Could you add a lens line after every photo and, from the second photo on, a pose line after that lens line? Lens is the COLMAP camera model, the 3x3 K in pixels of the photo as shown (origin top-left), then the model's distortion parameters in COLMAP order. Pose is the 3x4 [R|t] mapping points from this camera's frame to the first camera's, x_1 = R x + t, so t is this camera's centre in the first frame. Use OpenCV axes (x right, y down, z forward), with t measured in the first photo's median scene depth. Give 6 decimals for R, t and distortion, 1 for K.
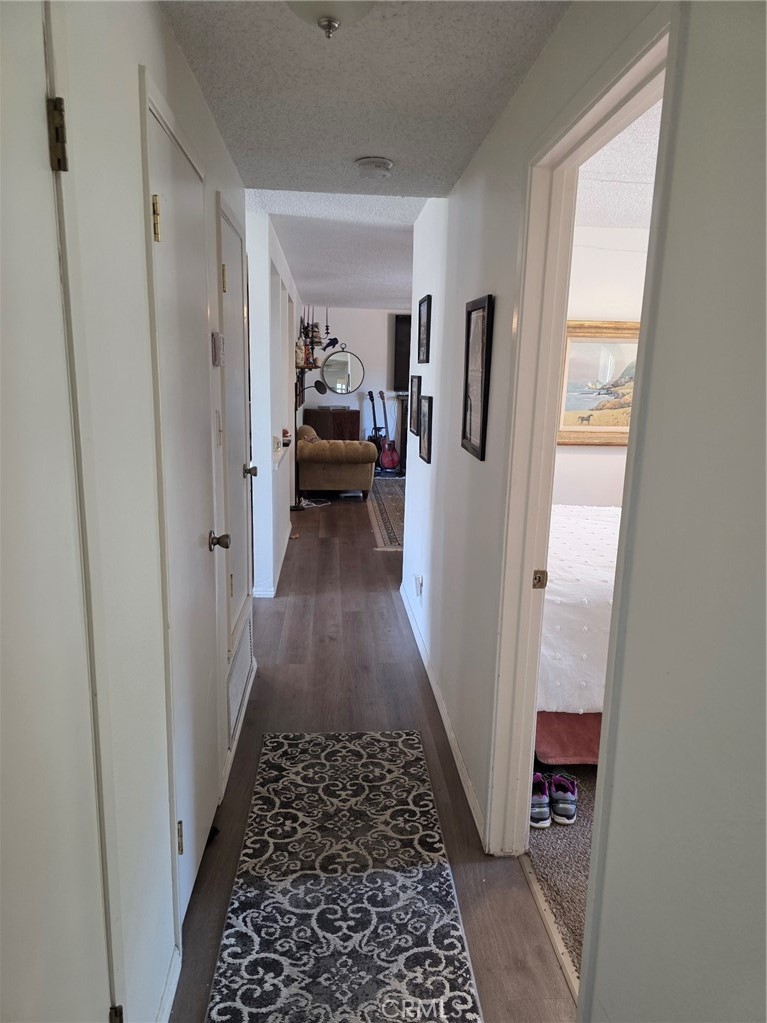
lens RADIAL K [[679.0, 0, 386.2], [0, 679.0, 530.2], [0, 0, 1]] dist [0.070117, -0.060768]
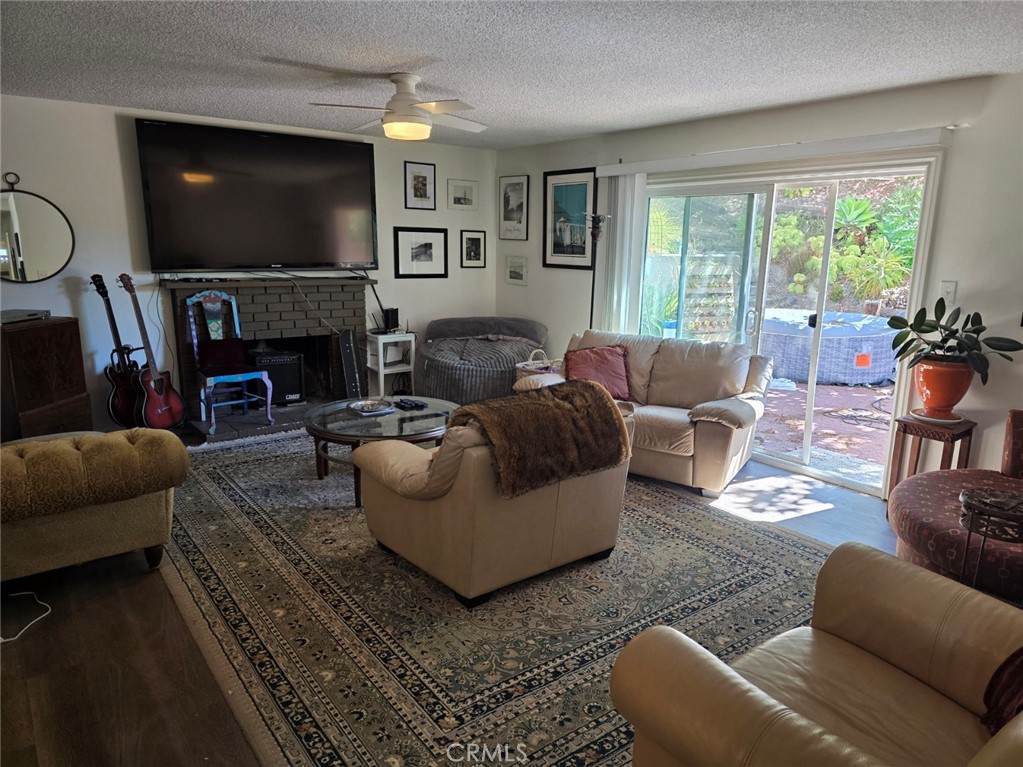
lens RADIAL K [[679.0, 0, 526.1], [0, 679.0, 383.6], [0, 0, 1]] dist [0.070117, -0.060768]
pose [[0.834350, -0.127384, 0.536315, -0.041572], [0.131933, 0.990802, 0.030083, -0.103665], [-0.535214, 0.045657, 0.843482, 0.434284]]
